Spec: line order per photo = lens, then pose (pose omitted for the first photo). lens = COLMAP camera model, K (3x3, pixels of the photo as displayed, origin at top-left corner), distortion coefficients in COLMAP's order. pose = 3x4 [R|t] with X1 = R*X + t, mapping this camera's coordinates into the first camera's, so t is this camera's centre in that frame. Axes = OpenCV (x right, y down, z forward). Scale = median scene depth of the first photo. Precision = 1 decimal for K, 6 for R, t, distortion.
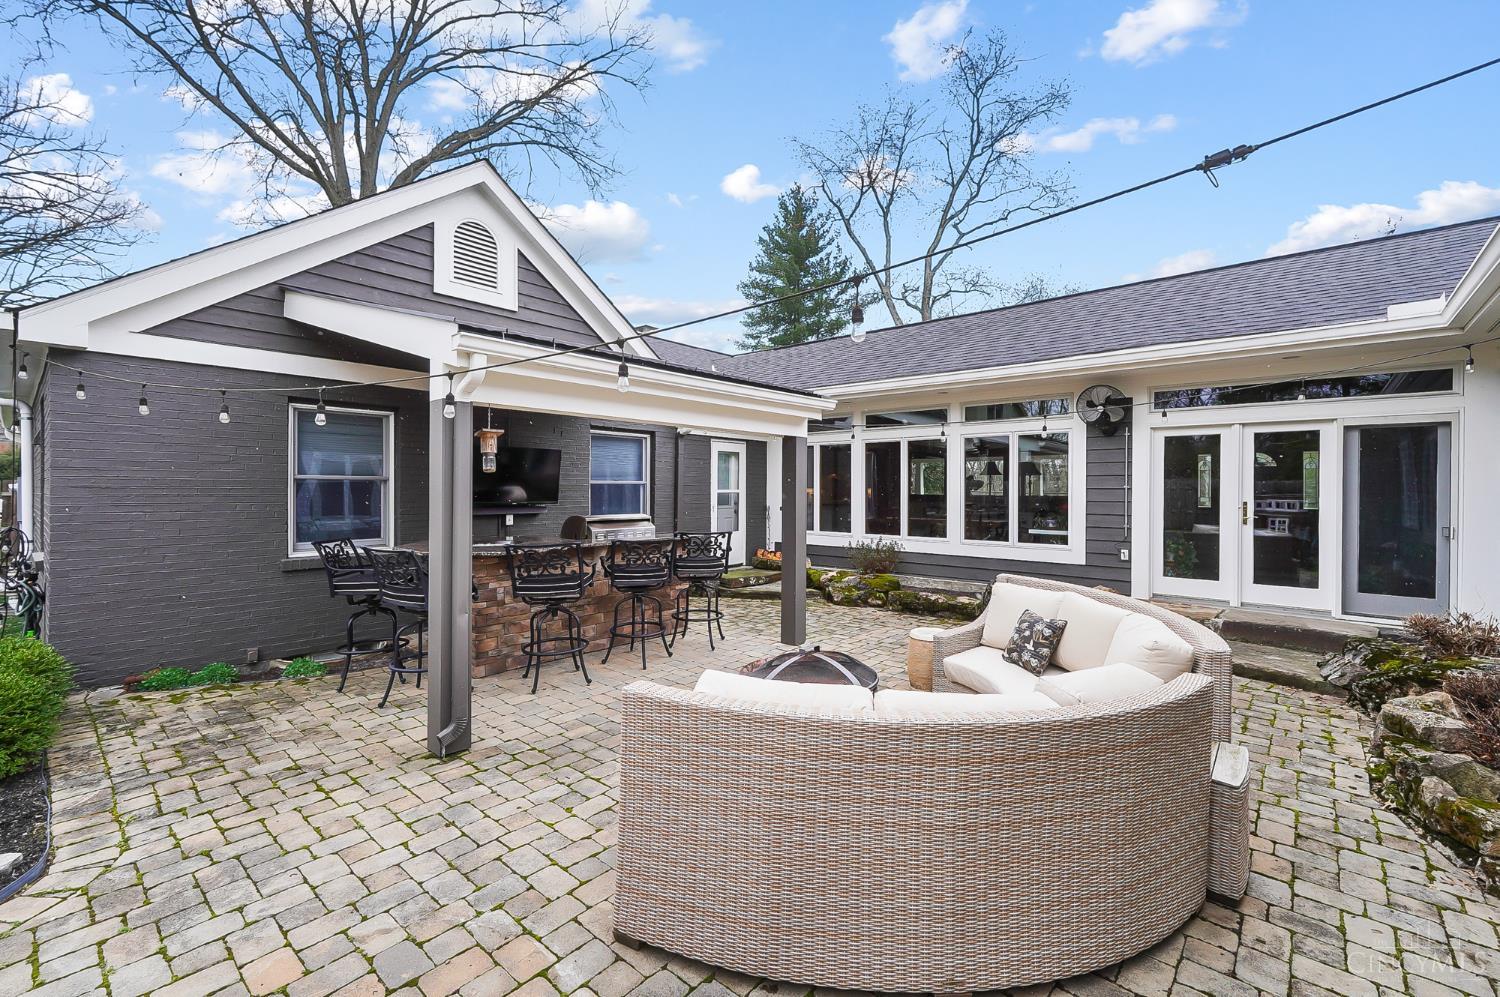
lens RADIAL K [[649.9, 0, 754.6], [0, 649.9, 477.7], [0, 0, 1]] dist [0.018890, 0.000356]
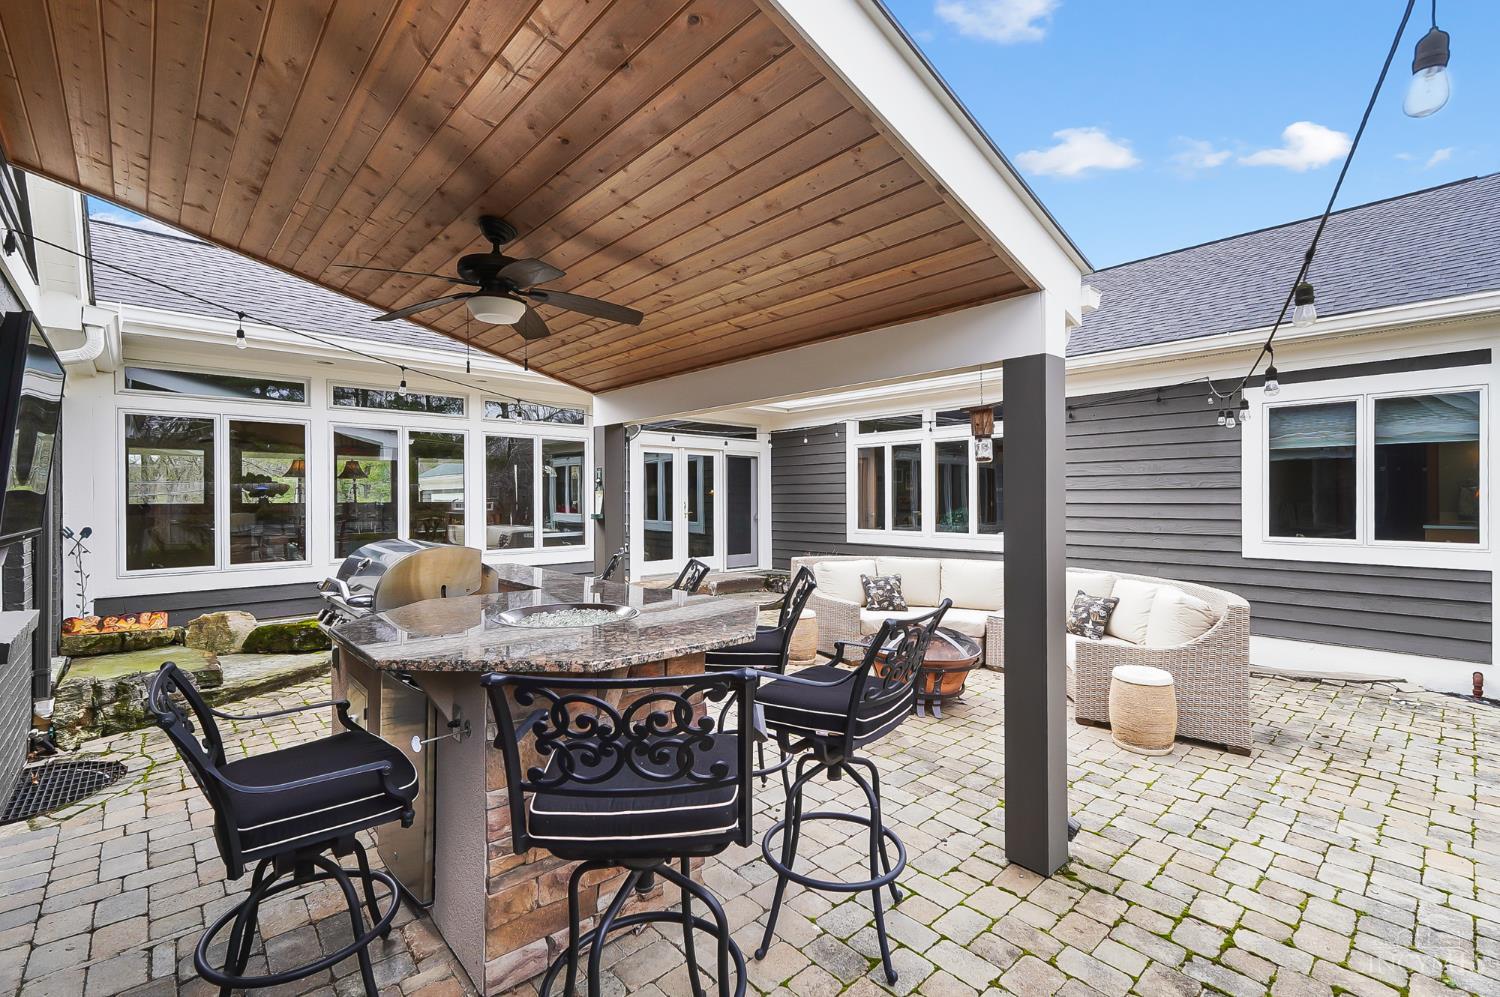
lens RADIAL K [[649.9, 0, 754.4], [0, 649.9, 501.2], [0, 0, 1]] dist [0.018890, 0.000356]
pose [[0.105713, -0.012137, 0.994323, -1.098896], [-0.017109, 0.999755, 0.014023, 0.018077], [-0.994250, -0.018494, 0.105479, 1.132658]]
